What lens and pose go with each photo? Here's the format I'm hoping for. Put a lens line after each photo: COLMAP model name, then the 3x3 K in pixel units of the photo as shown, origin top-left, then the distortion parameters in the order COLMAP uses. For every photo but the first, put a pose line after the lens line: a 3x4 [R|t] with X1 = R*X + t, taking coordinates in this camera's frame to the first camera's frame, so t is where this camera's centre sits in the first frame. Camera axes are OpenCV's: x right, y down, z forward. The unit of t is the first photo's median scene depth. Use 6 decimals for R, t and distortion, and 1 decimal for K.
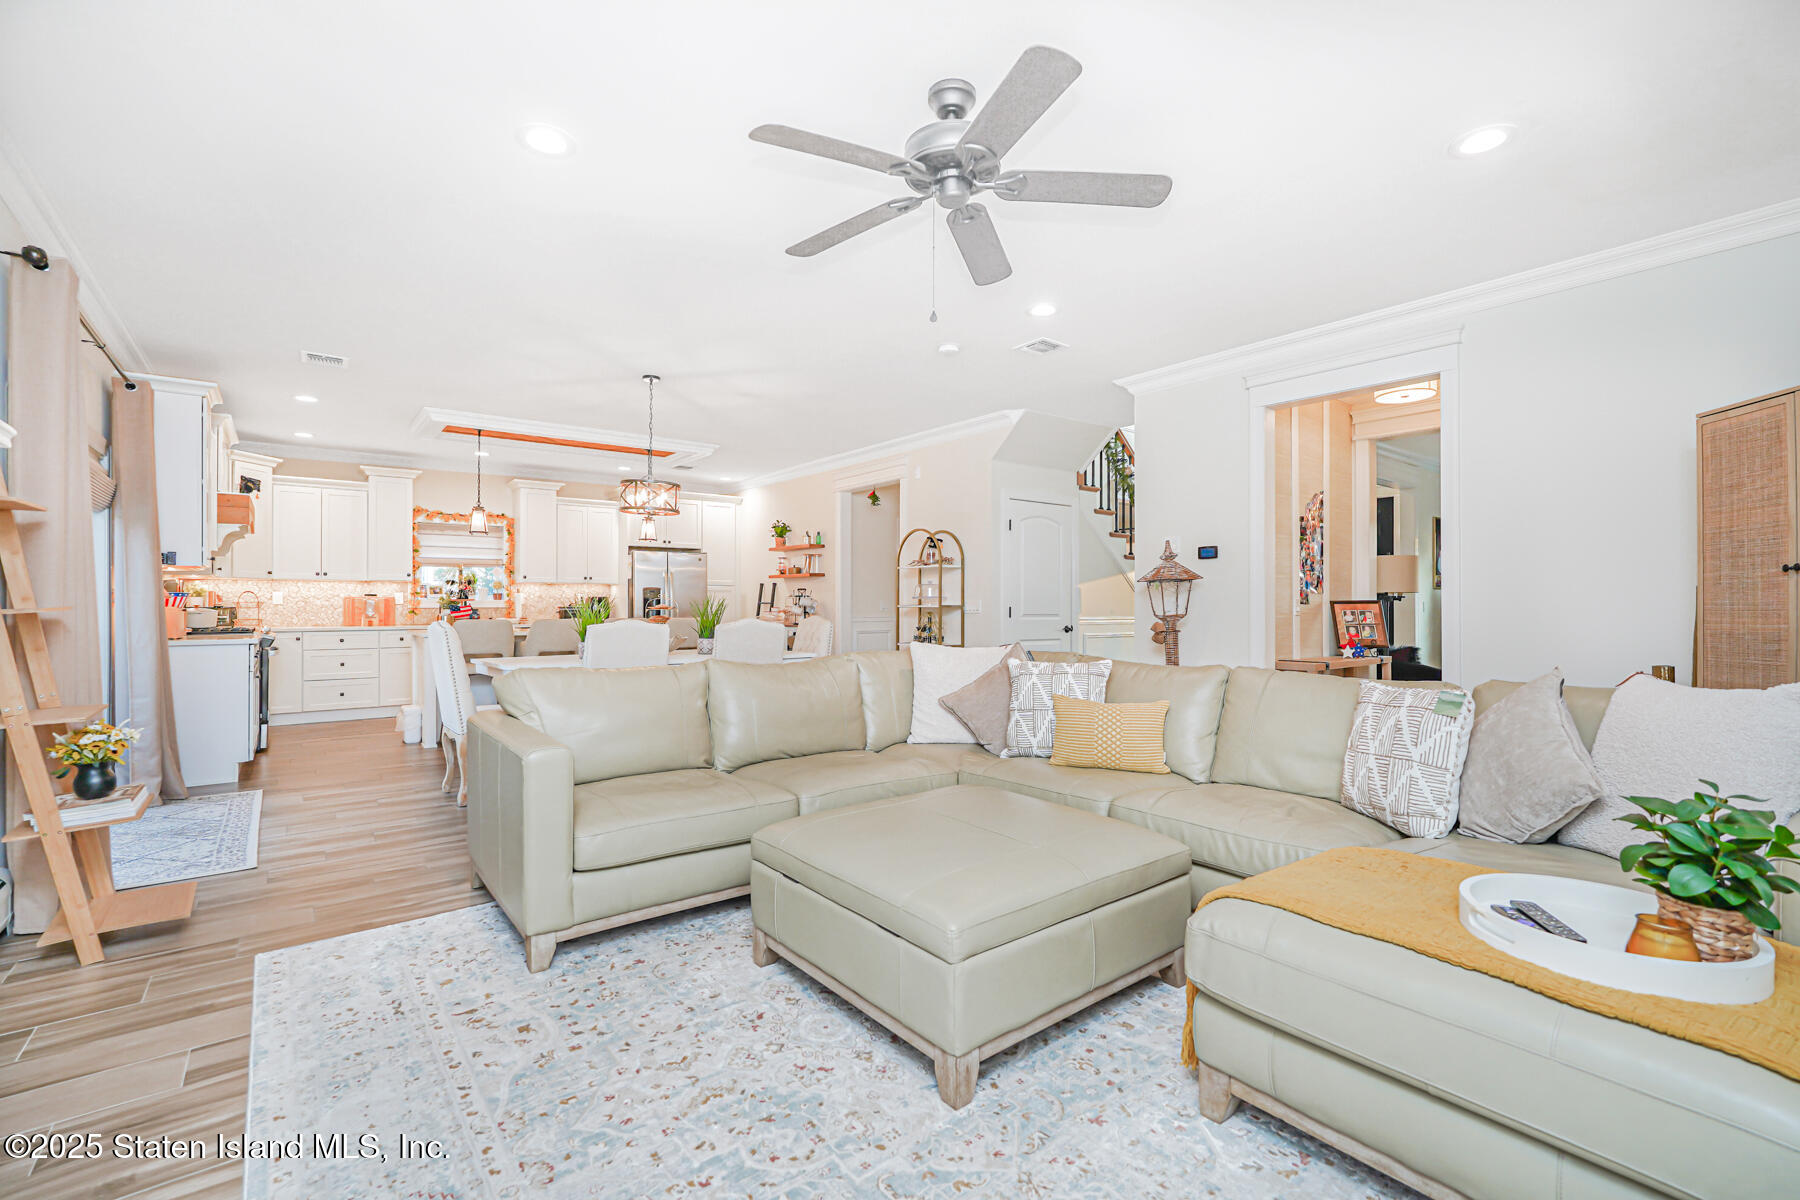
lens RADIAL K [[788.8, 0, 903.8], [0, 788.8, 605.3], [0, 0, 1]] dist [-0.008274, 0.002237]
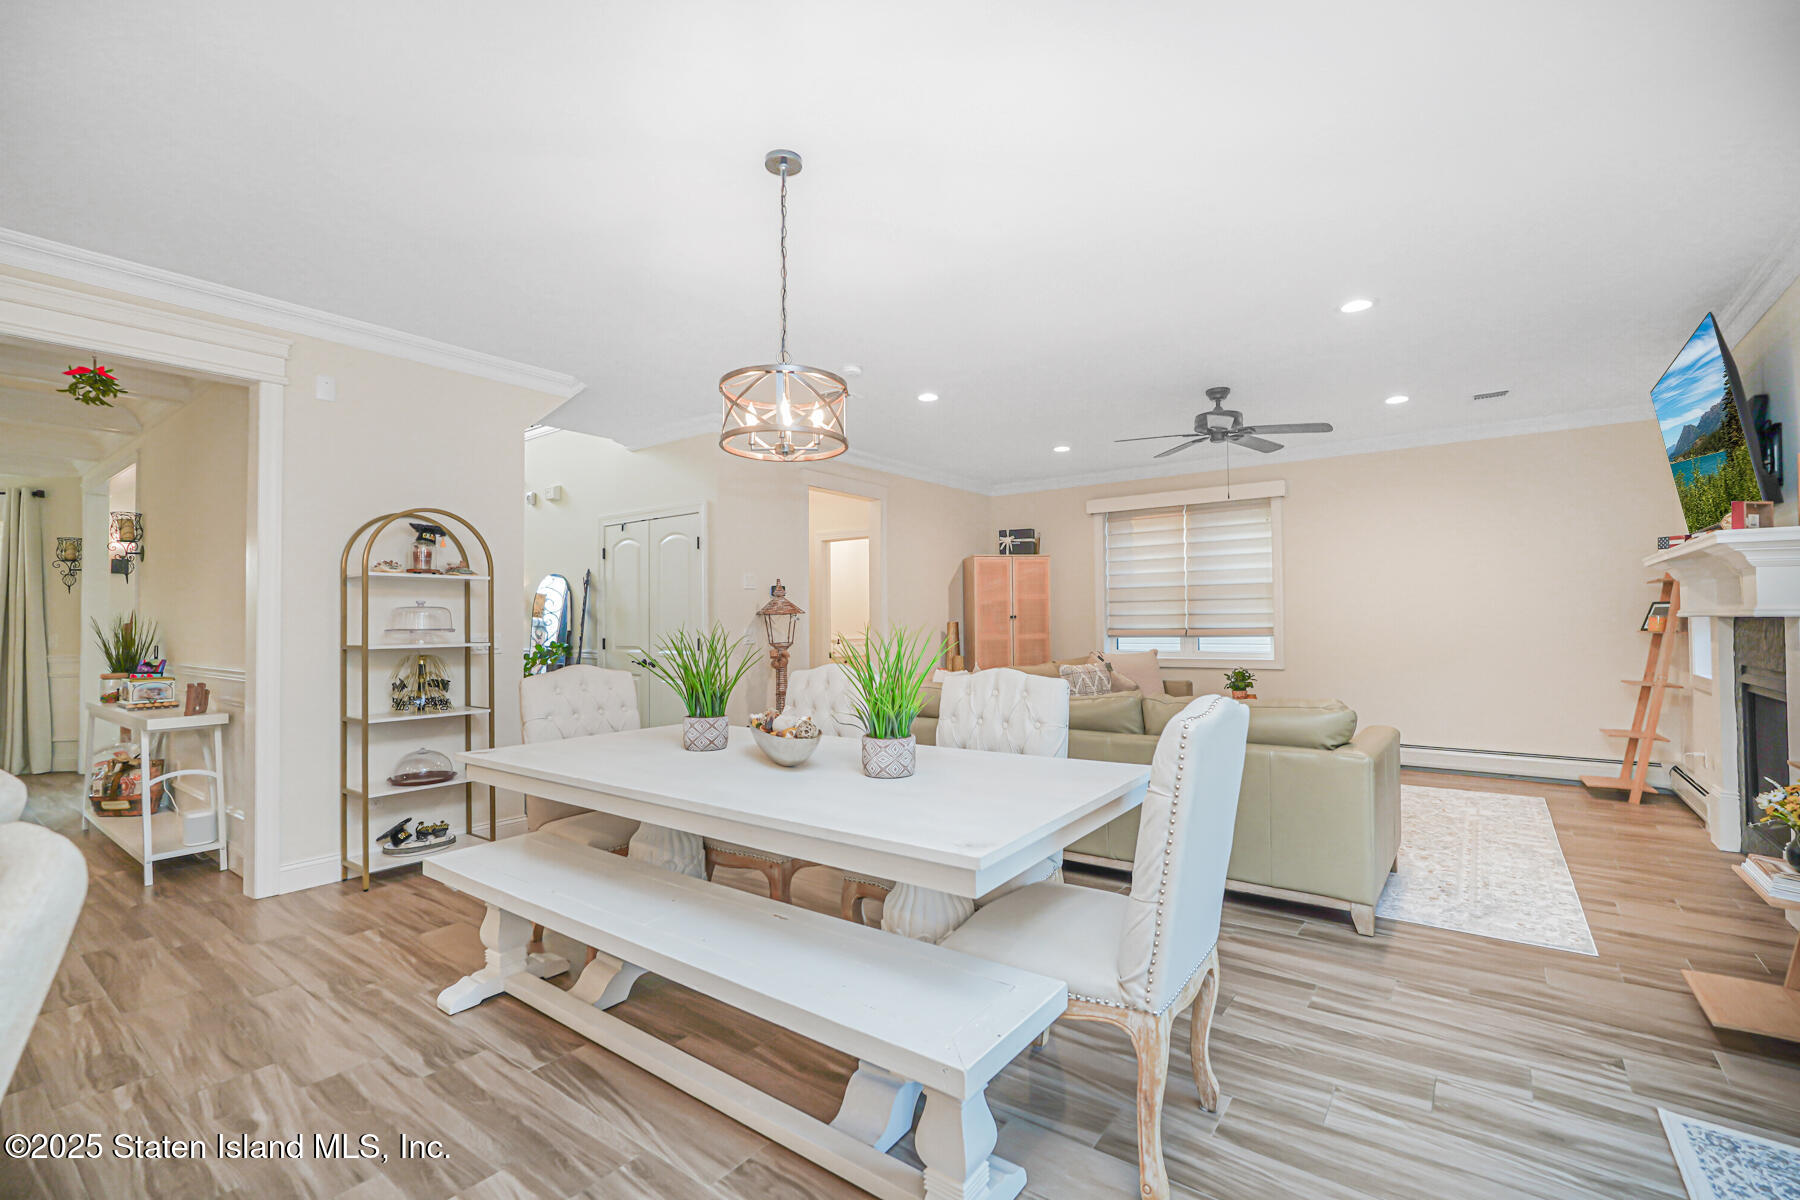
lens RADIAL K [[788.8, 0, 898.9], [0, 788.8, 603.3], [0, 0, 1]] dist [-0.008274, 0.002237]
pose [[-0.252520, 0.025360, 0.967259, -0.493606], [0.009266, 0.999674, -0.023791, -0.010143], [-0.967547, 0.002955, -0.252673, 0.664014]]
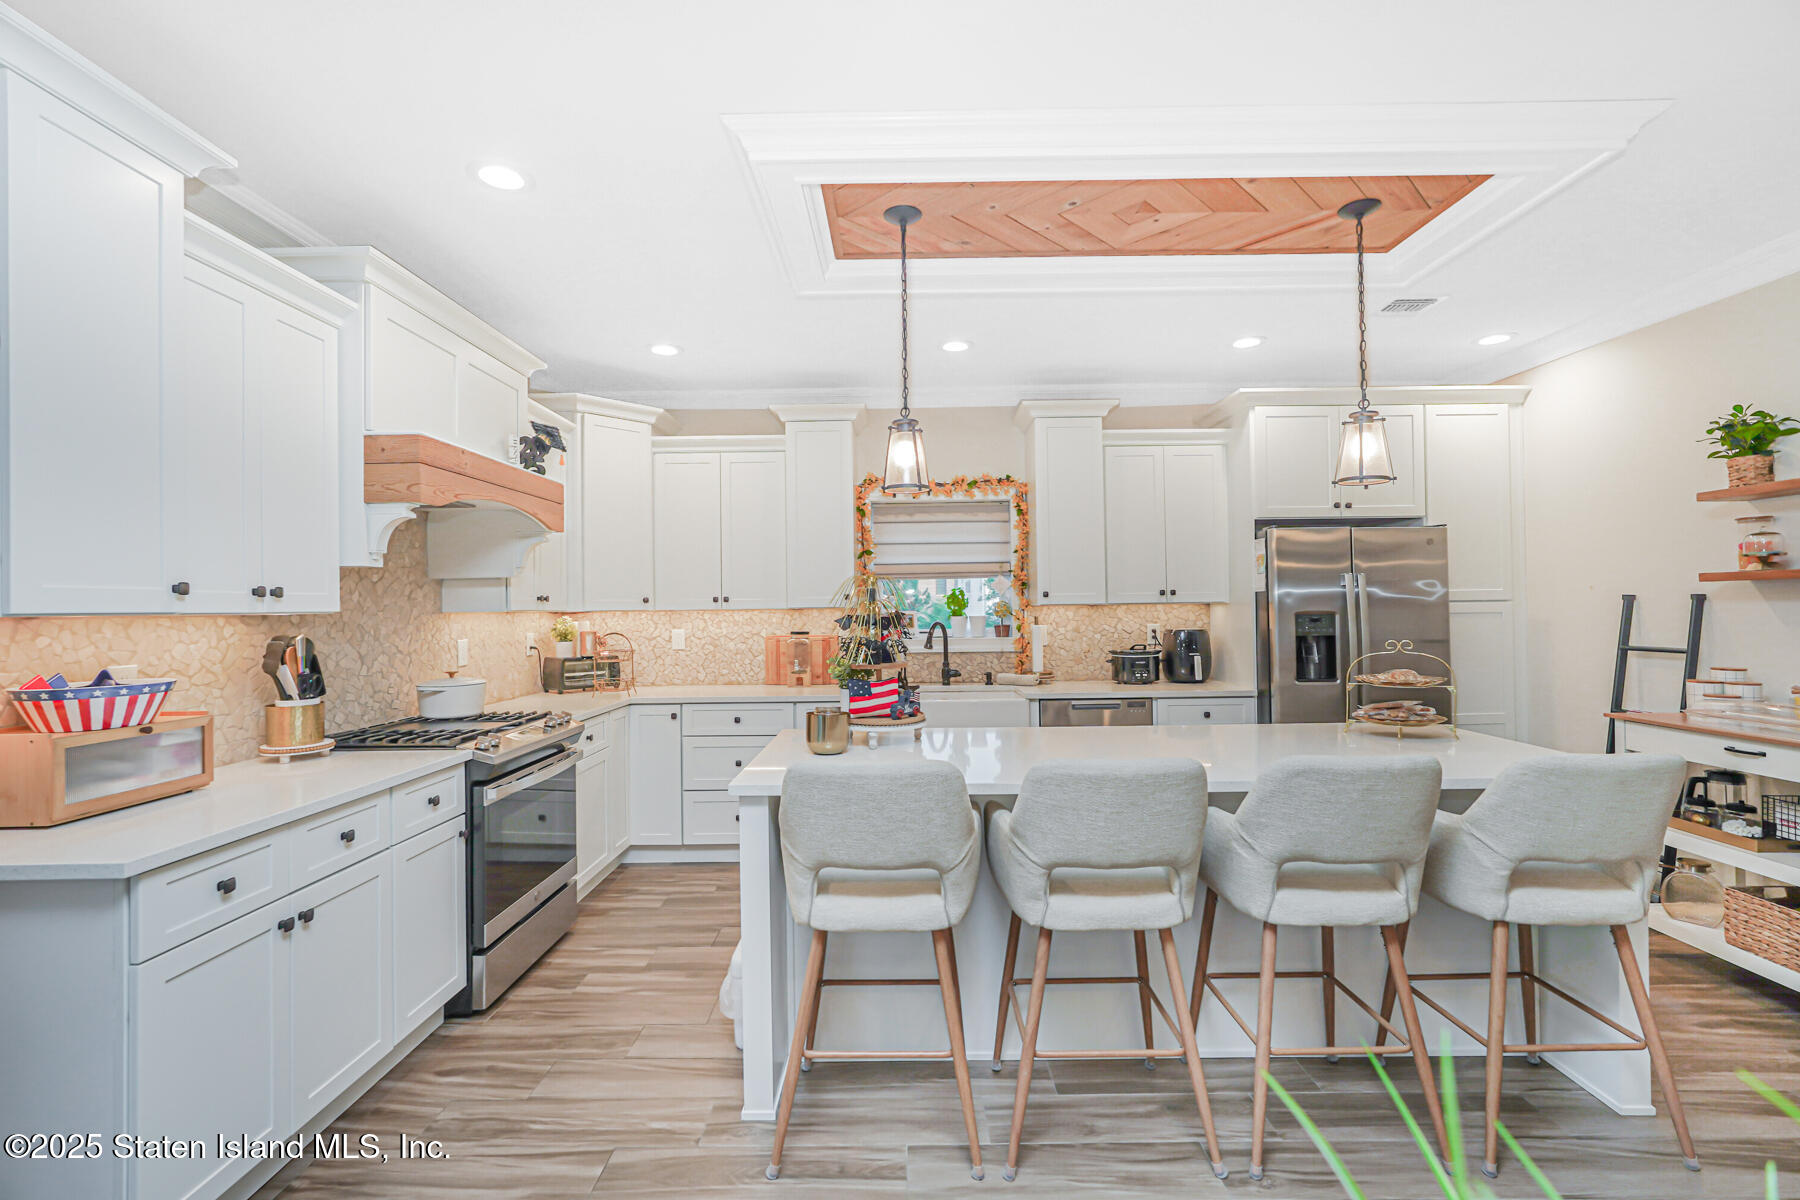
lens RADIAL K [[788.8, 0, 903.8], [0, 788.8, 594.2], [0, 0, 1]] dist [-0.008274, 0.002237]
pose [[0.784954, -0.019003, -0.619263, -0.244689], [0.010872, 0.999798, -0.016899, -0.029144], [0.619459, 0.006532, 0.785002, 0.558119]]
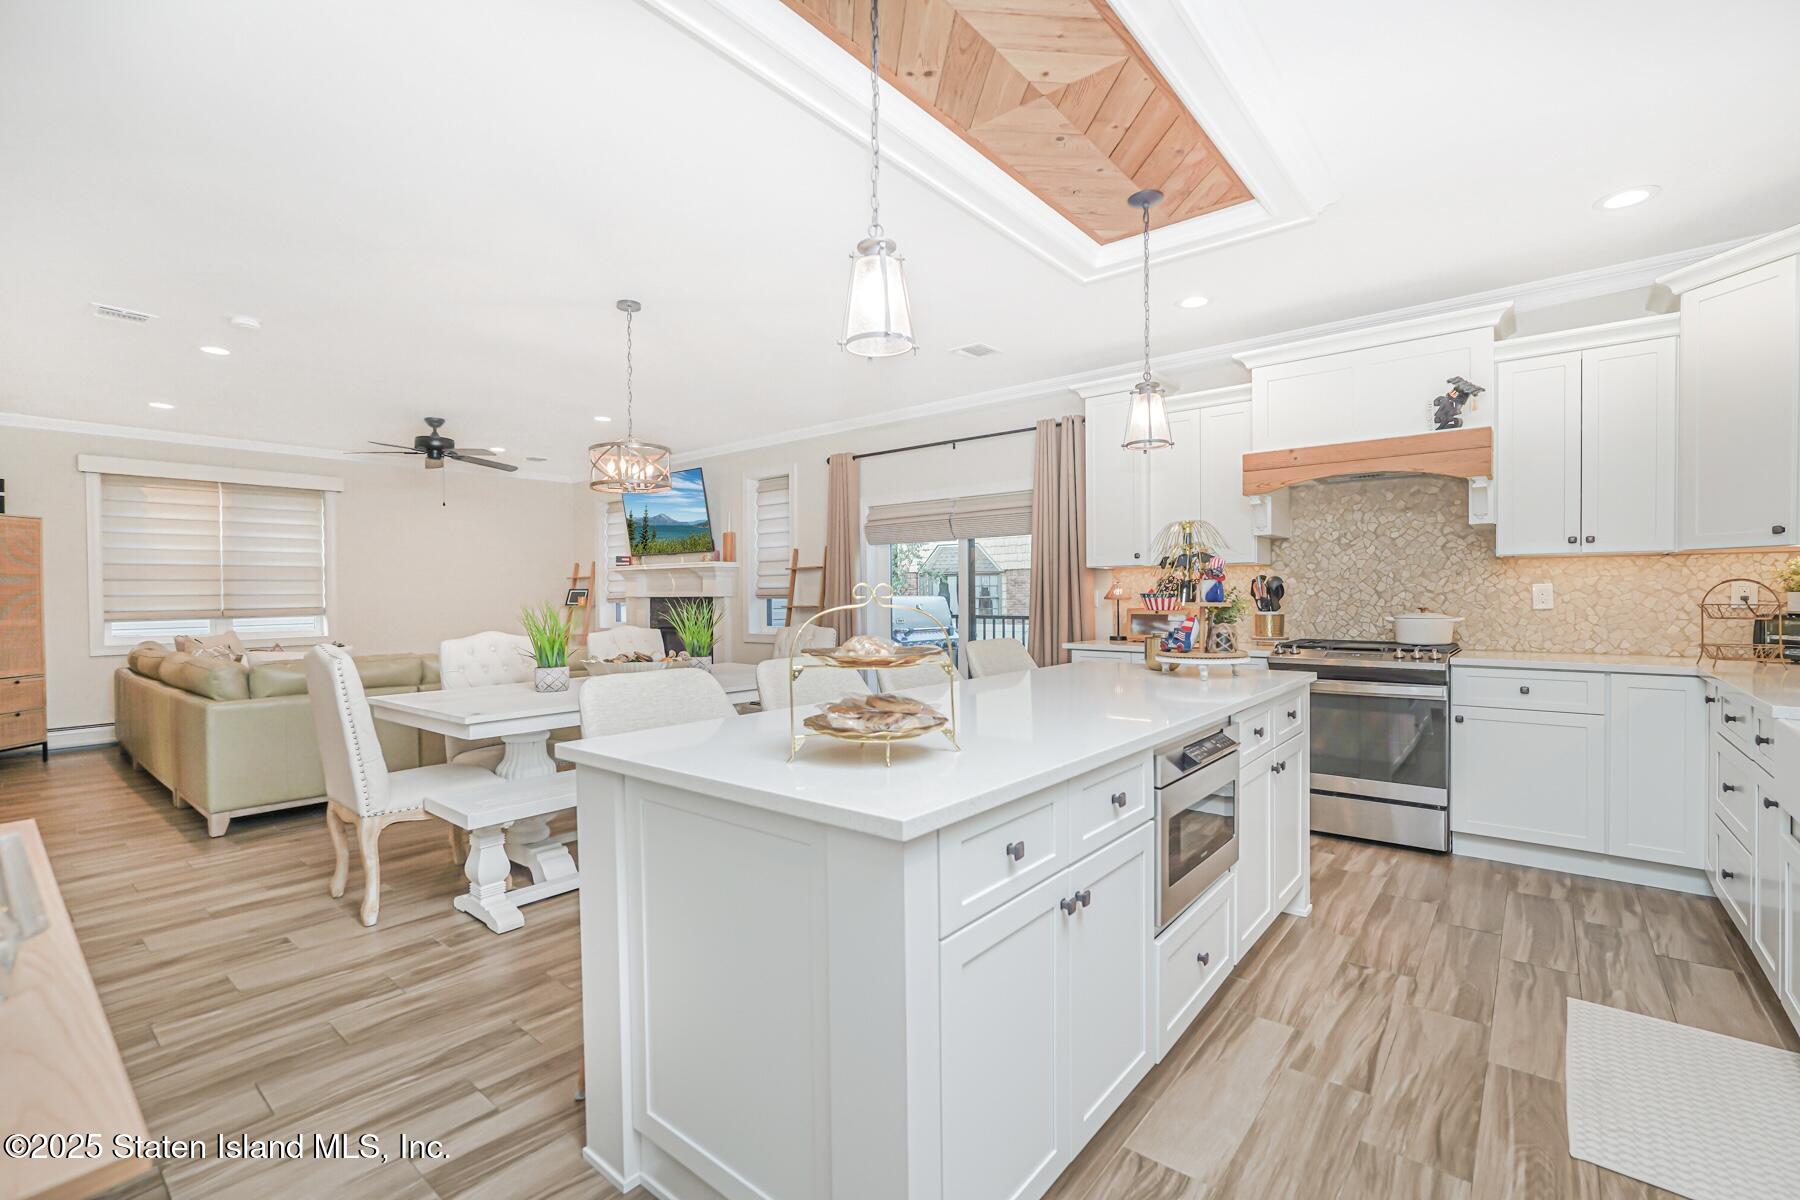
lens RADIAL K [[795.3, 0, 914.2], [0, 795.3, 598.6], [0, 0, 1]] dist [0.002986, 0.000204]
pose [[-0.973399, 0.011890, -0.228808, -0.254697], [0.010036, 0.999907, 0.009264, -0.012558], [0.228897, 0.006721, -0.973428, 1.137980]]
